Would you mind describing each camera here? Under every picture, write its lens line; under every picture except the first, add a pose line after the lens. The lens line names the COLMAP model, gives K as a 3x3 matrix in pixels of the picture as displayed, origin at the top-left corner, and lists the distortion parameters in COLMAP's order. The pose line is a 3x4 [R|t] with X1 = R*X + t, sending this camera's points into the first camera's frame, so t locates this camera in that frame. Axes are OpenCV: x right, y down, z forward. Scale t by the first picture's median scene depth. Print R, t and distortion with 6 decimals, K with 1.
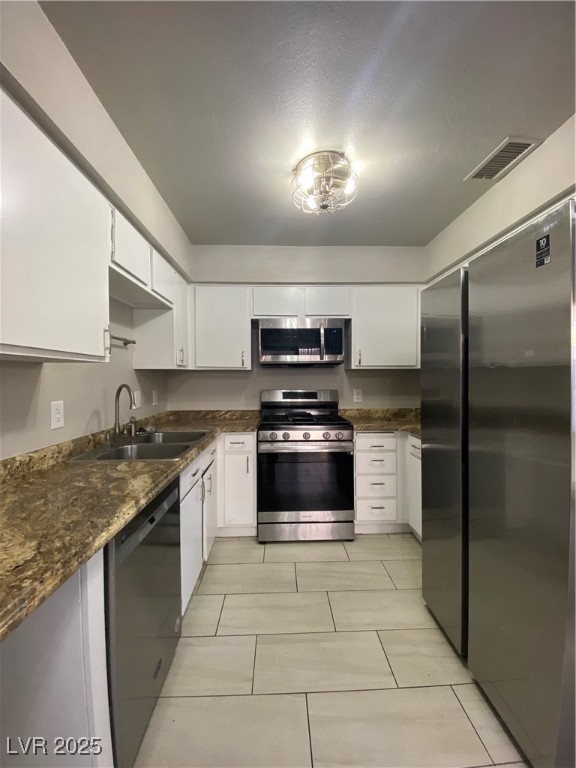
lens RADIAL K [[309.9, 0, 294.3], [0, 309.9, 382.7], [0, 0, 1]] dist [0.028532, -0.000325]
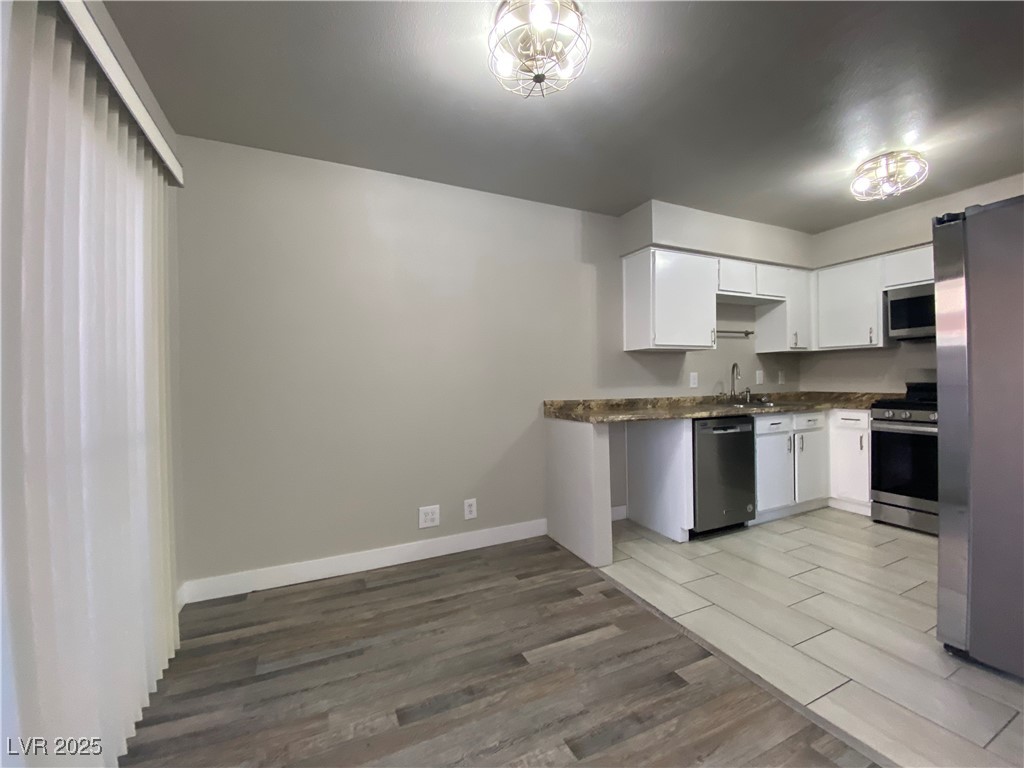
lens RADIAL K [[416.6, 0, 515.1], [0, 416.6, 382.0], [0, 0, 1]] dist [0.009065, -0.012638]
pose [[0.369546, 0.001807, -0.929211, 0.685539], [0.002845, 0.999991, 0.003076, 0.063275], [0.929208, -0.003780, 0.369537, -0.530769]]
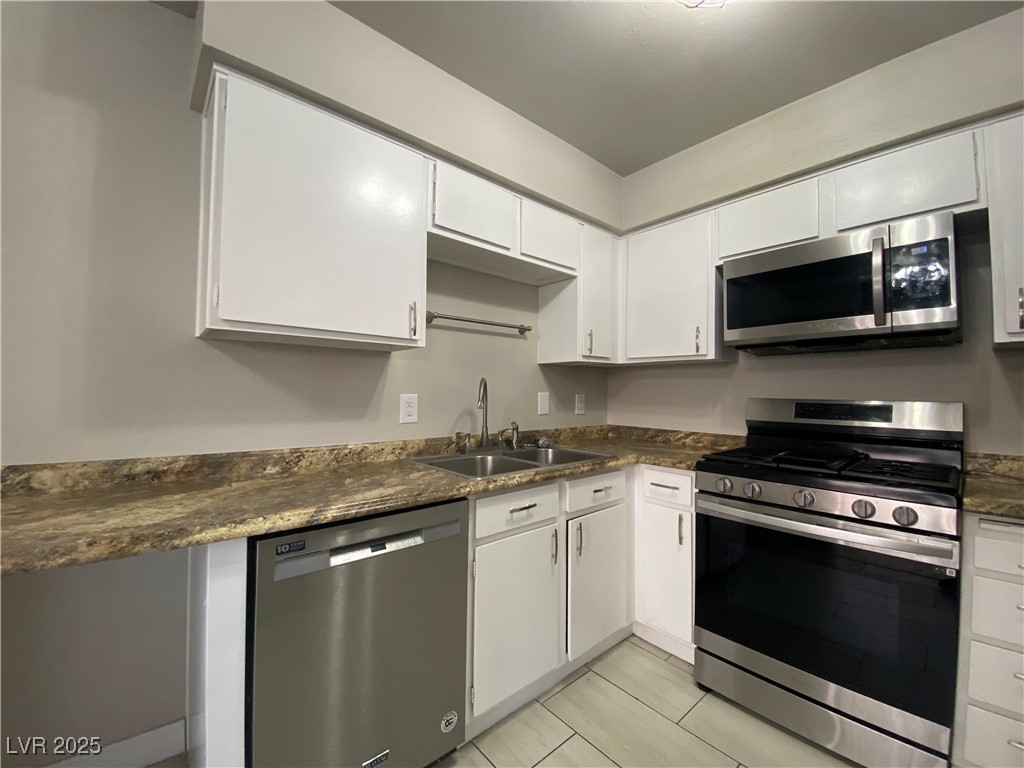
lens RADIAL K [[413.2, 0, 512.0], [0, 413.2, 384.0], [0, 0, 1]] dist [0.028532, -0.000325]
pose [[0.611029, -0.006511, -0.791581, 0.253897], [-0.022141, 0.999434, -0.025312, 0.032724], [0.791298, 0.032993, 0.610539, 0.307171]]
